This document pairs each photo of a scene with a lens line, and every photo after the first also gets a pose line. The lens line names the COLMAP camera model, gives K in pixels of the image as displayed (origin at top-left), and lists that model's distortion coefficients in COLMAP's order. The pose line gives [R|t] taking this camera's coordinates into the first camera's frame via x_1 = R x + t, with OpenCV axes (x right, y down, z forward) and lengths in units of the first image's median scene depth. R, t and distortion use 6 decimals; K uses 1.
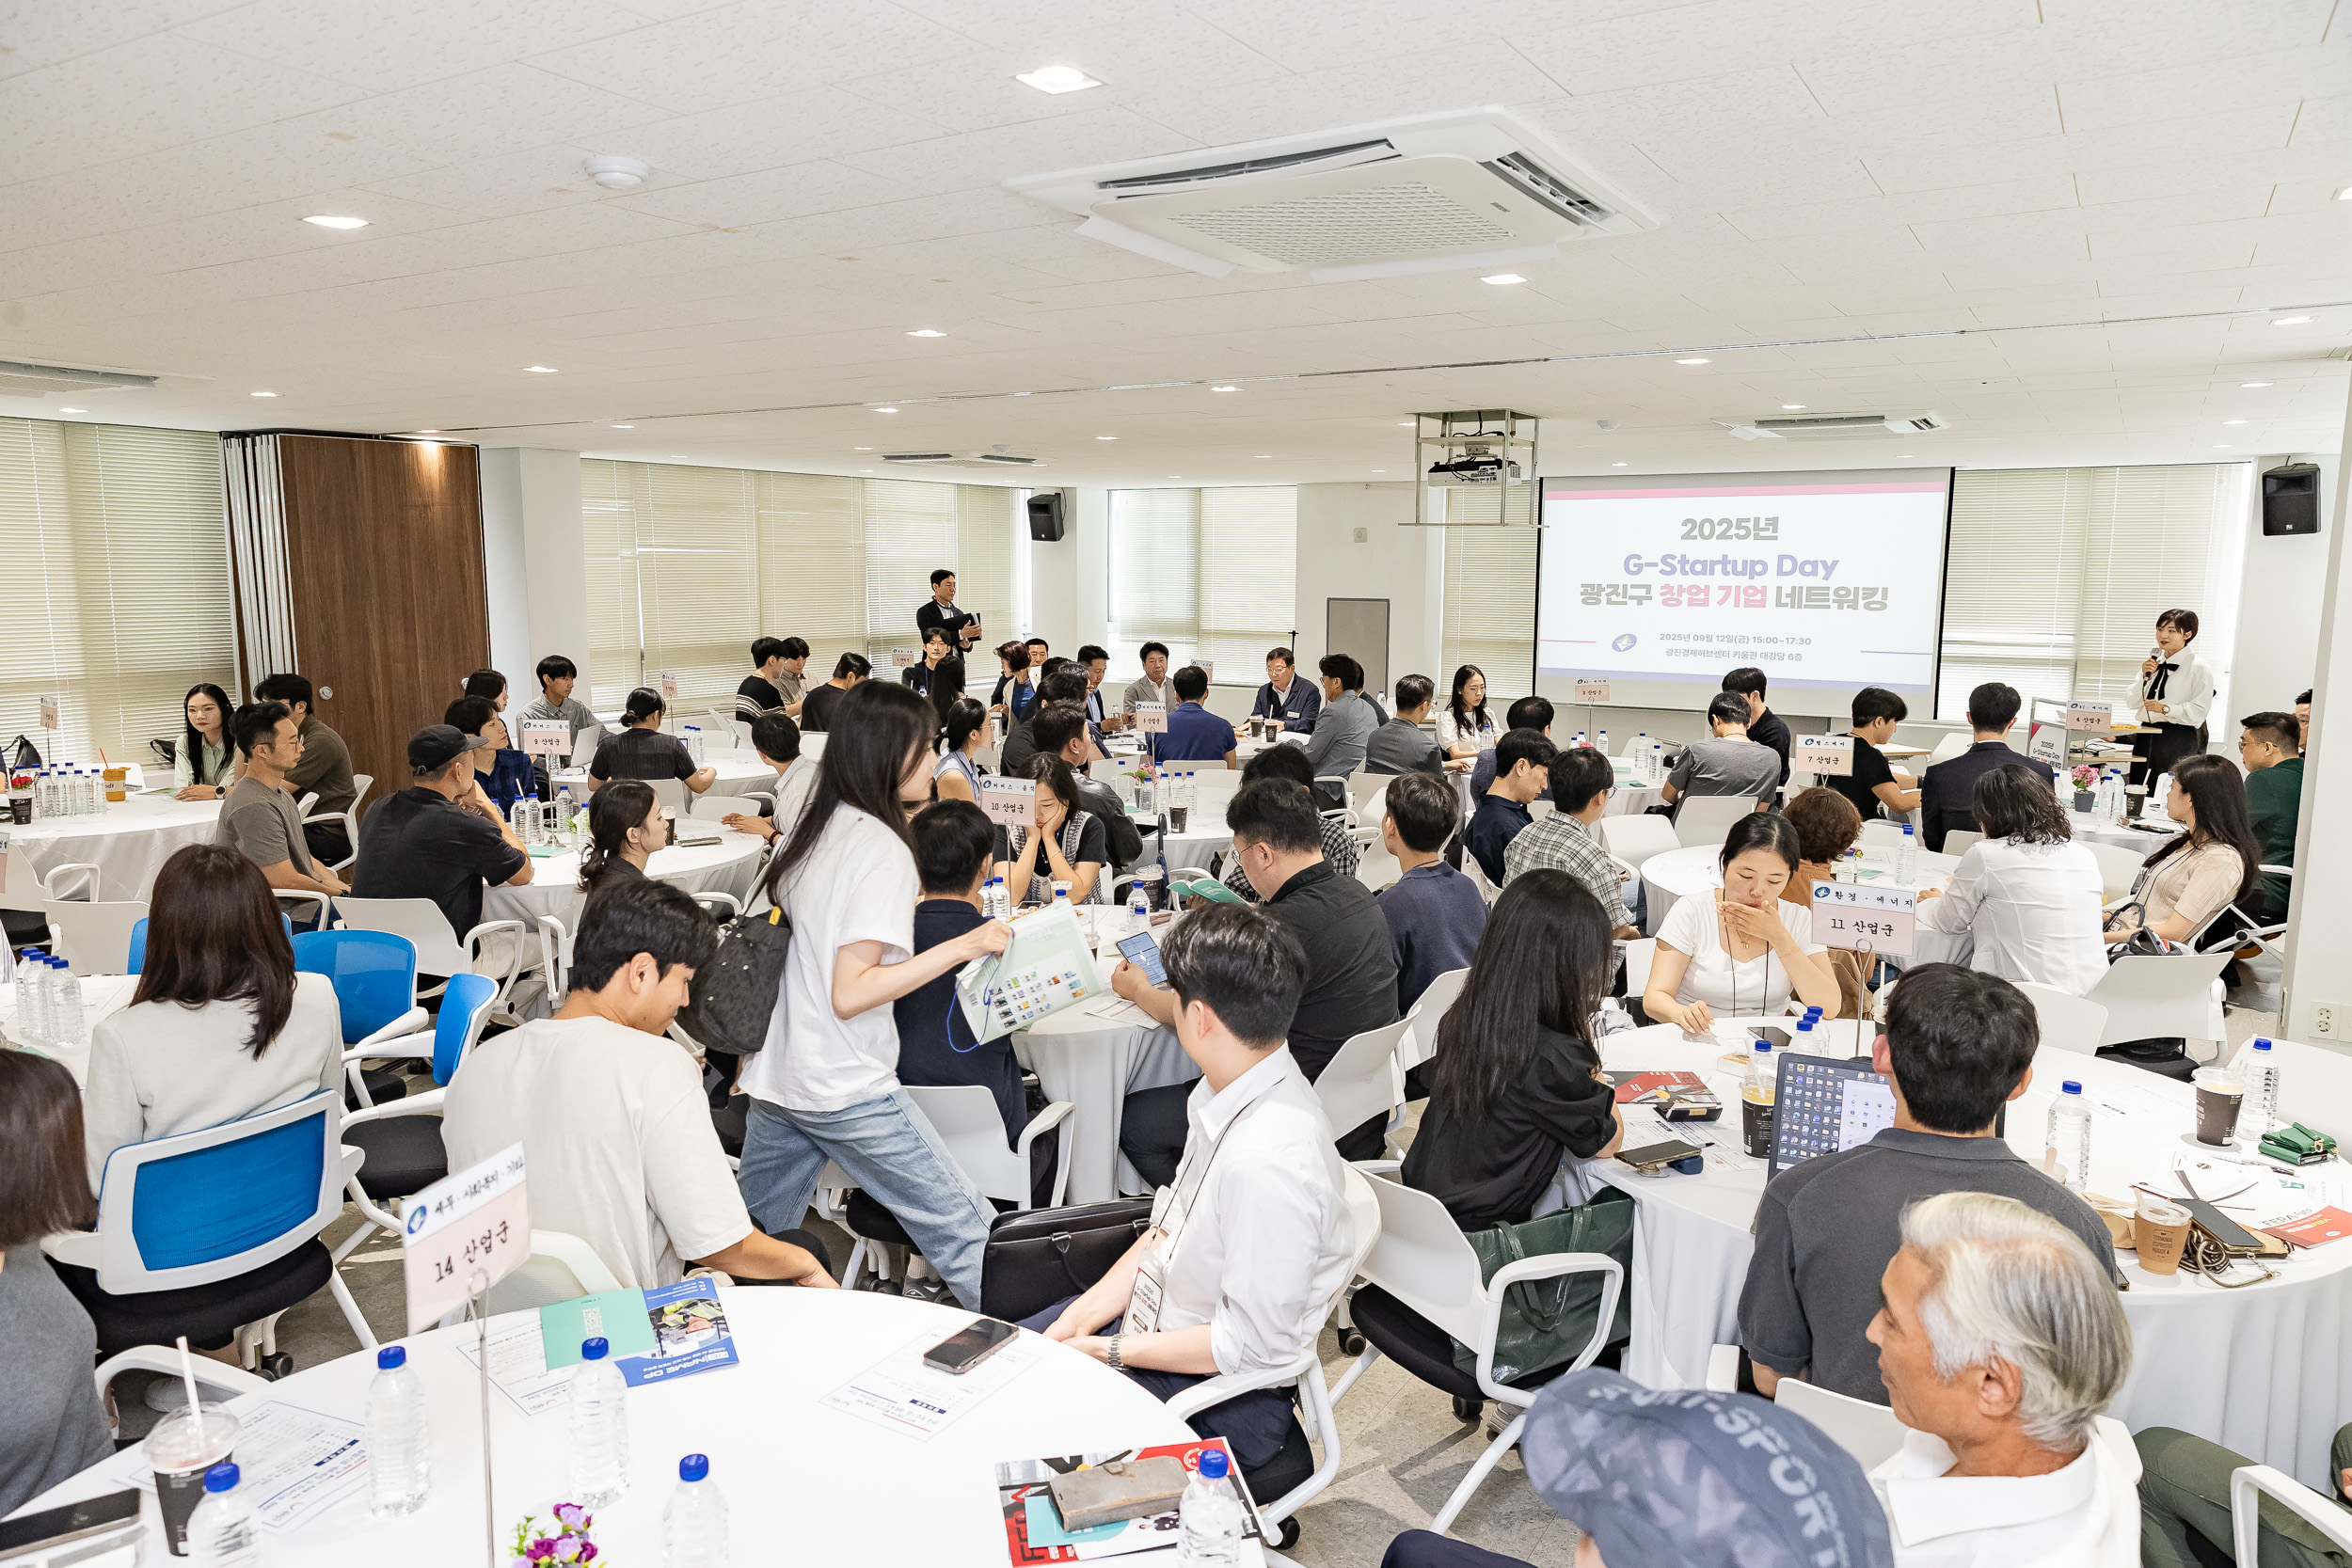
lens RADIAL K [[1566.4, 0, 1182.0], [0, 1566.4, 784.6], [0, 0, 1]] dist [-0.015142, 0.032061]
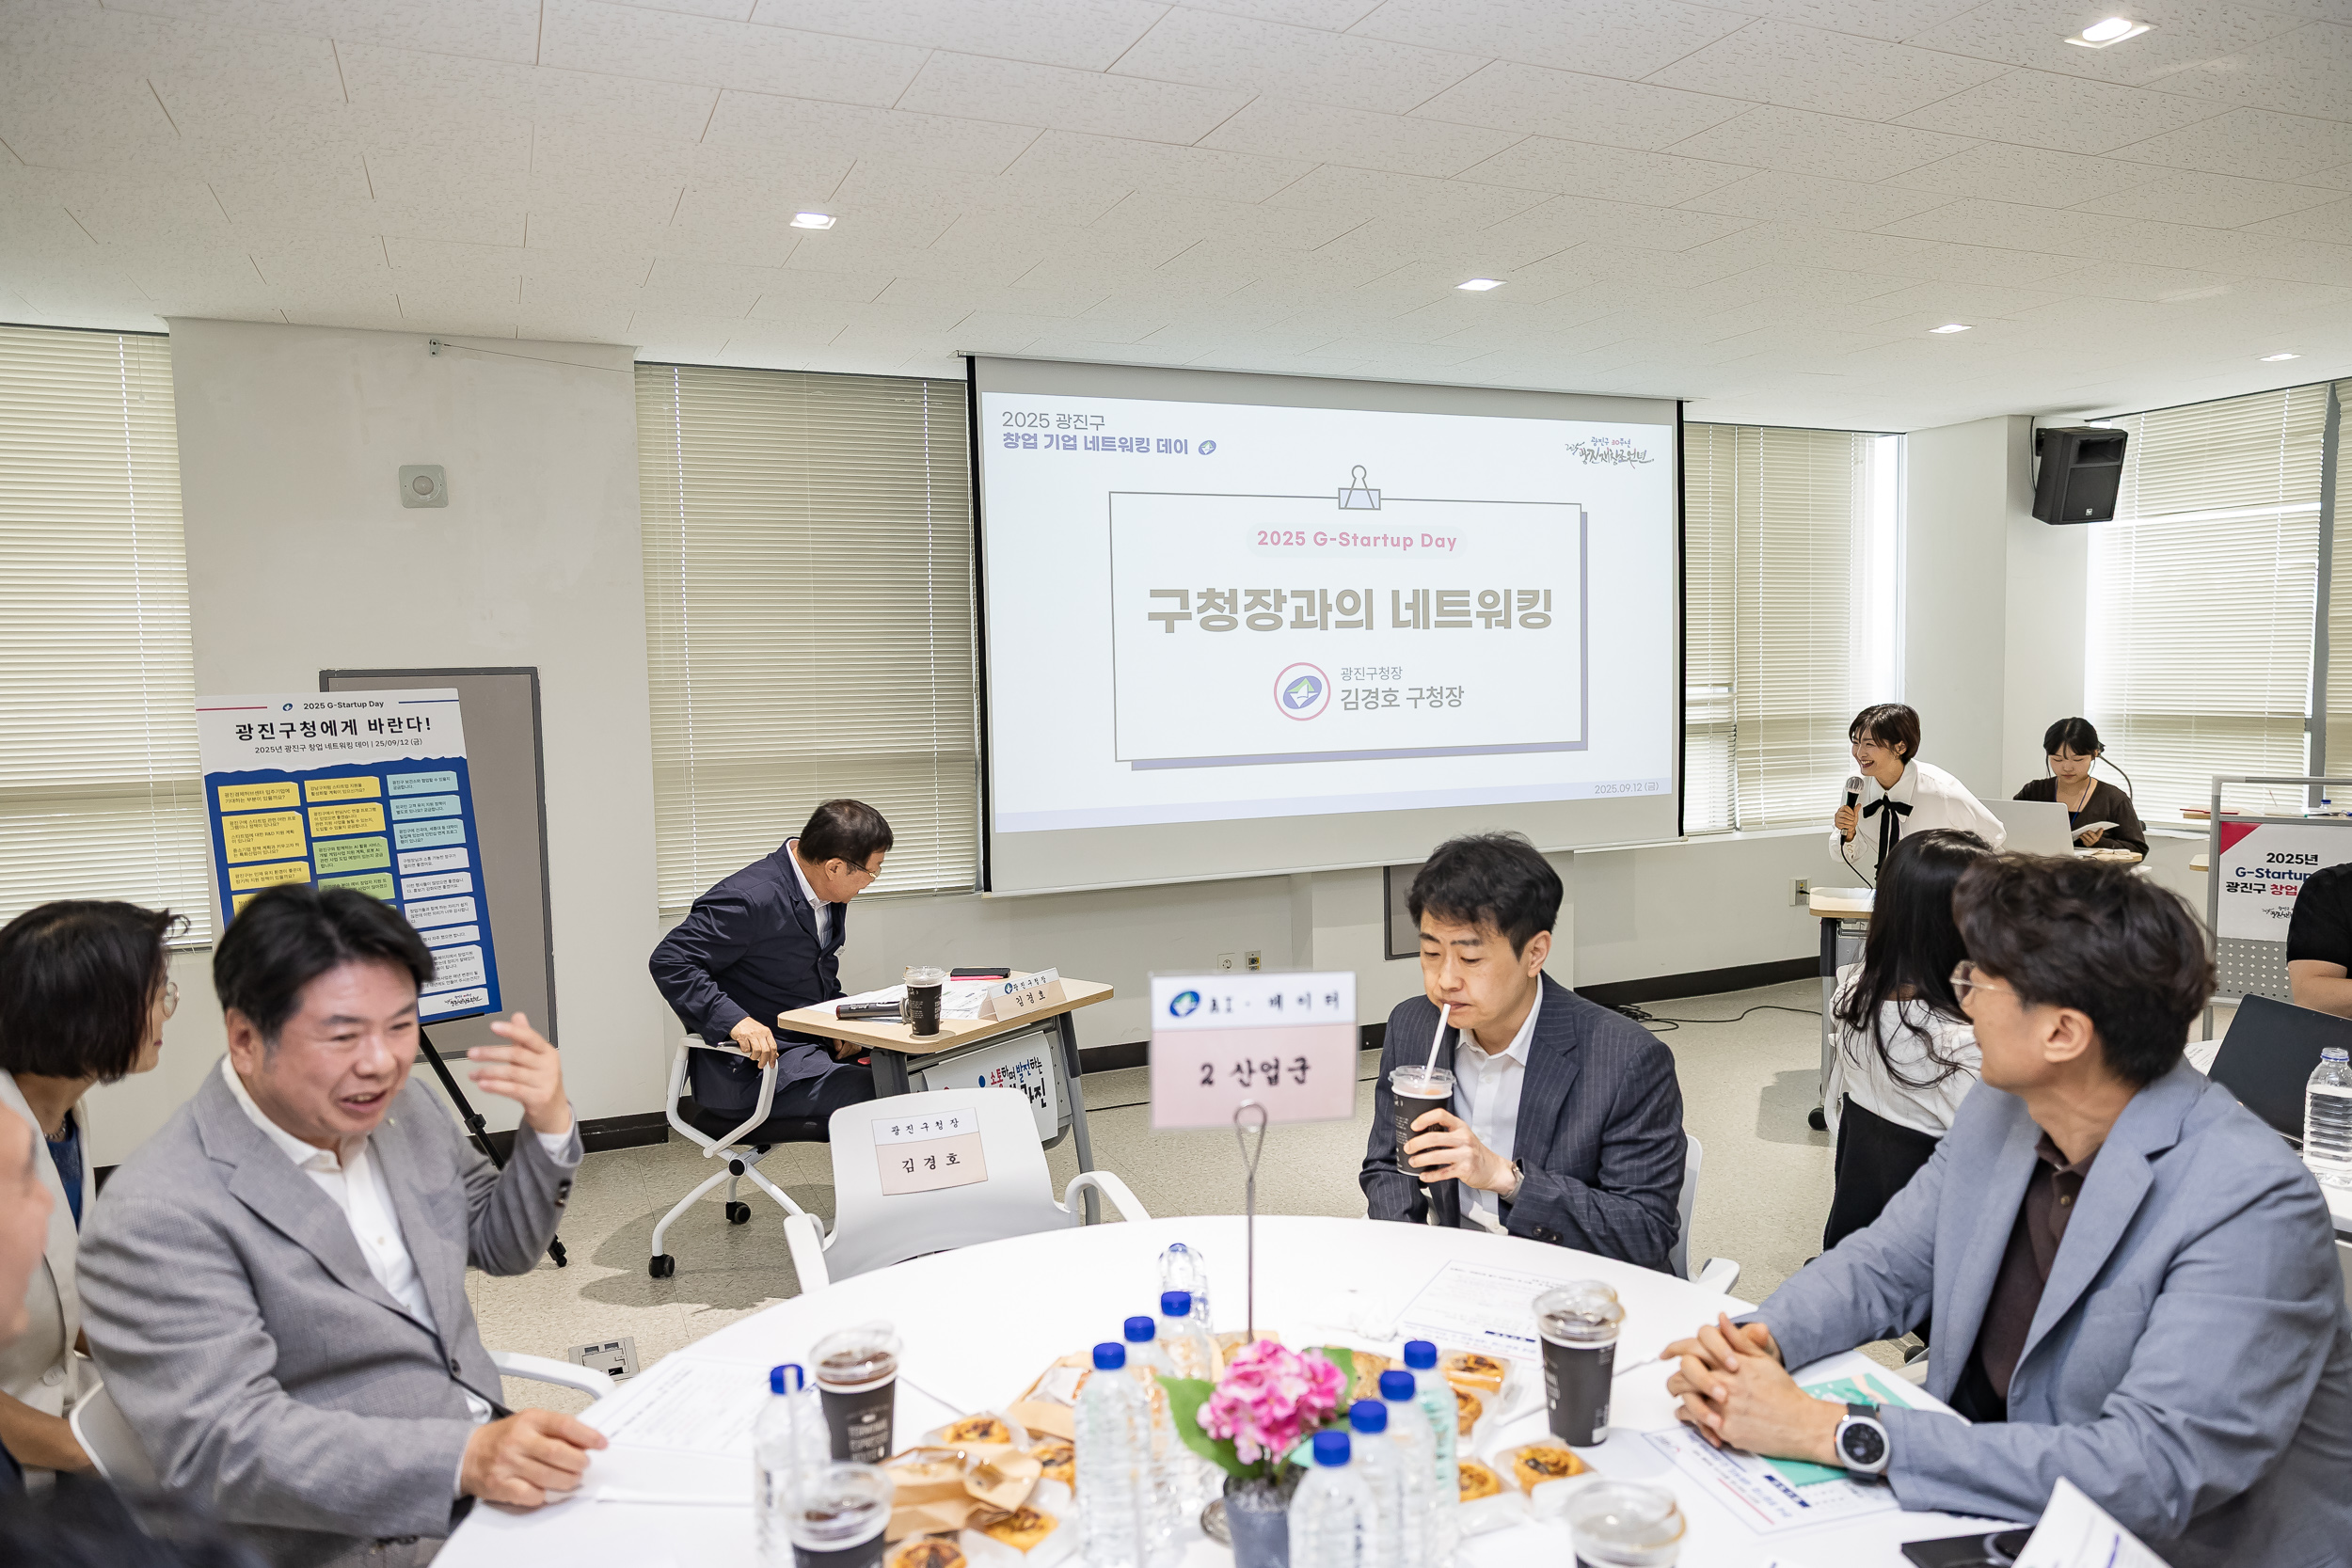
lens RADIAL K [[1566.4, 0, 1182.0], [0, 1566.4, 784.6], [0, 0, 1]] dist [-0.015142, 0.032061]
pose [[0.572462, -0.078039, 0.816209, -0.089121], [0.137657, 0.990478, -0.001846, -0.080185], [-0.808293, 0.113414, 0.577754, 0.768697]]
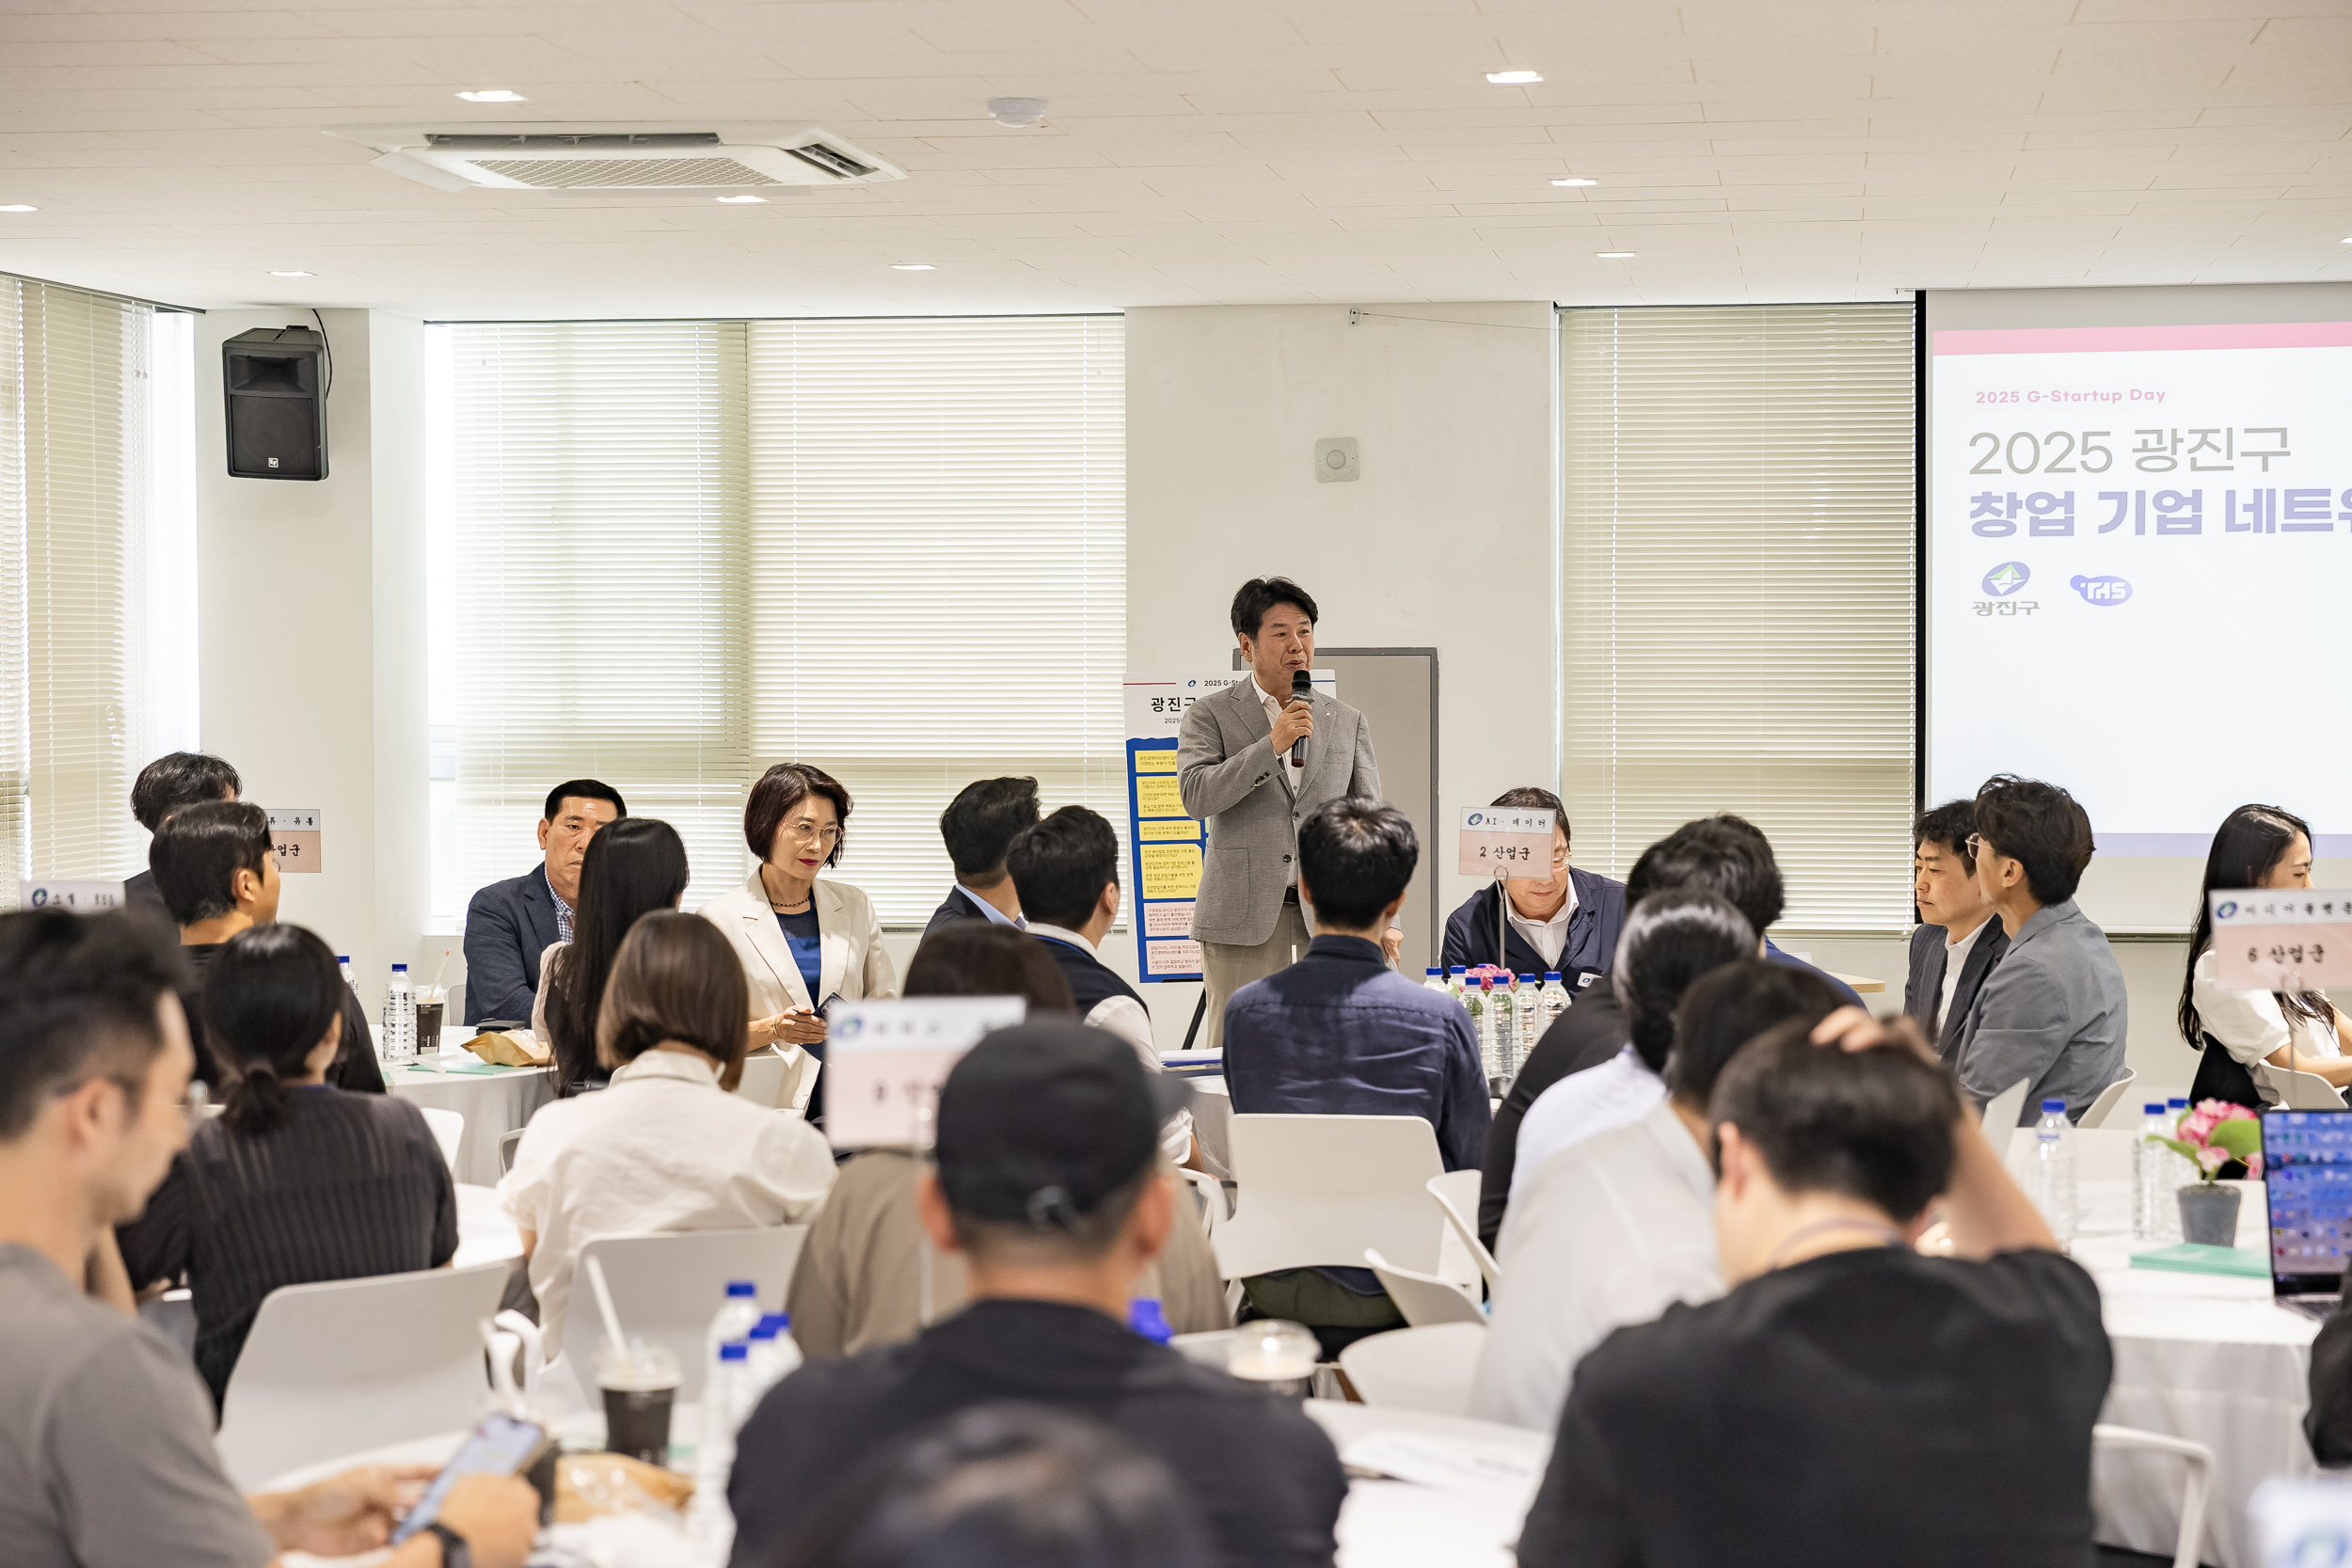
lens RADIAL K [[4467.4, 0, 1180.7], [0, 4467.4, 838.0], [0, 0, 1]] dist [0.080566, 0.058655]
pose [[0.919566, -0.023546, 0.392230, -0.335356], [0.063305, 0.994041, -0.088744, 0.003935], [-0.387803, 0.106436, 0.915576, 0.169111]]
